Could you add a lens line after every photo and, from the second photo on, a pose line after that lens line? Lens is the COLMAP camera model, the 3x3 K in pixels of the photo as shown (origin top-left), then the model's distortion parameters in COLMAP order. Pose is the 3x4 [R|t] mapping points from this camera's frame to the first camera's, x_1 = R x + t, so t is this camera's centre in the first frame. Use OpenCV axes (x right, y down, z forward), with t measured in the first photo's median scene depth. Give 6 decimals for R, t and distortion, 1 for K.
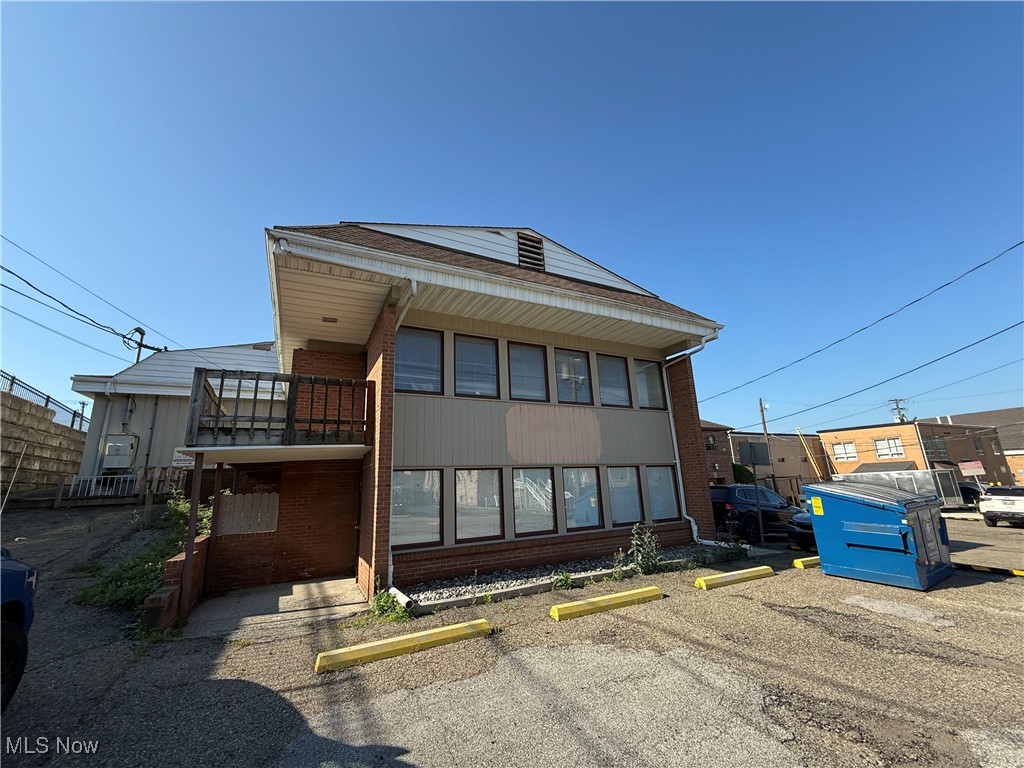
lens RADIAL K [[405.9, 0, 512.0], [0, 405.9, 384.0], [0, 0, 1]] dist [-0.000363, -0.000010]
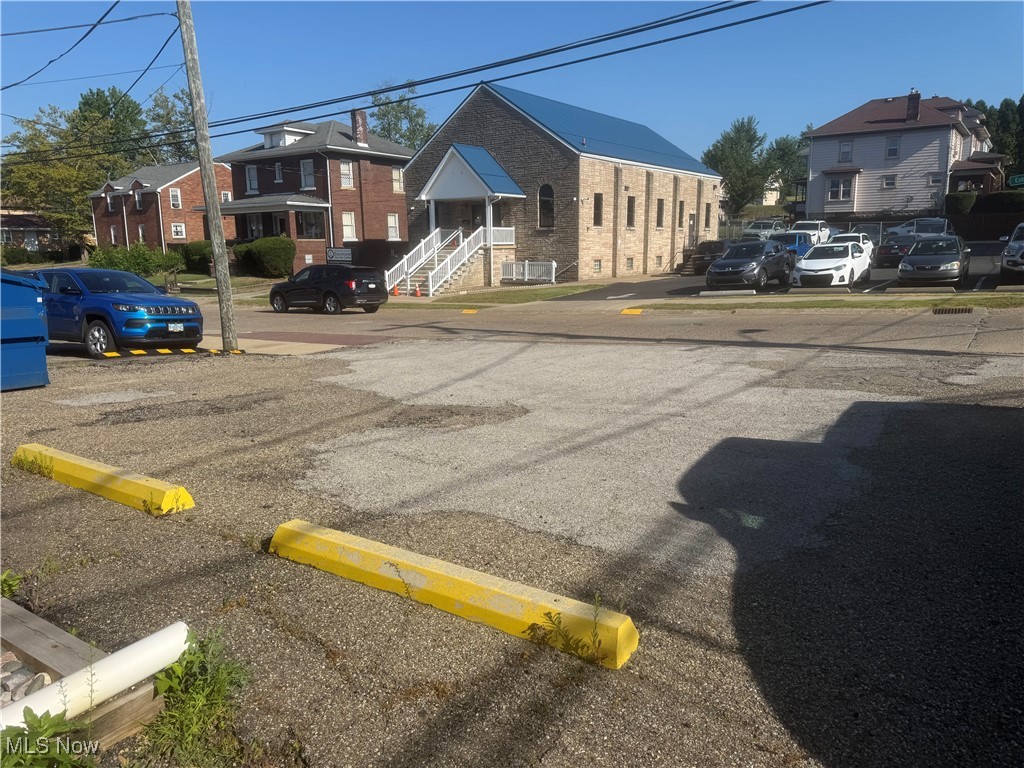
lens RADIAL K [[741.0, 0, 512.0], [0, 741.0, 384.0], [0, 0, 1]] dist [0.174000, -0.354727]
pose [[-0.487039, -0.121847, 0.864839, -1.118794], [-0.174521, 0.983827, 0.040329, 0.508488], [-0.855766, -0.131291, -0.500427, 1.650221]]
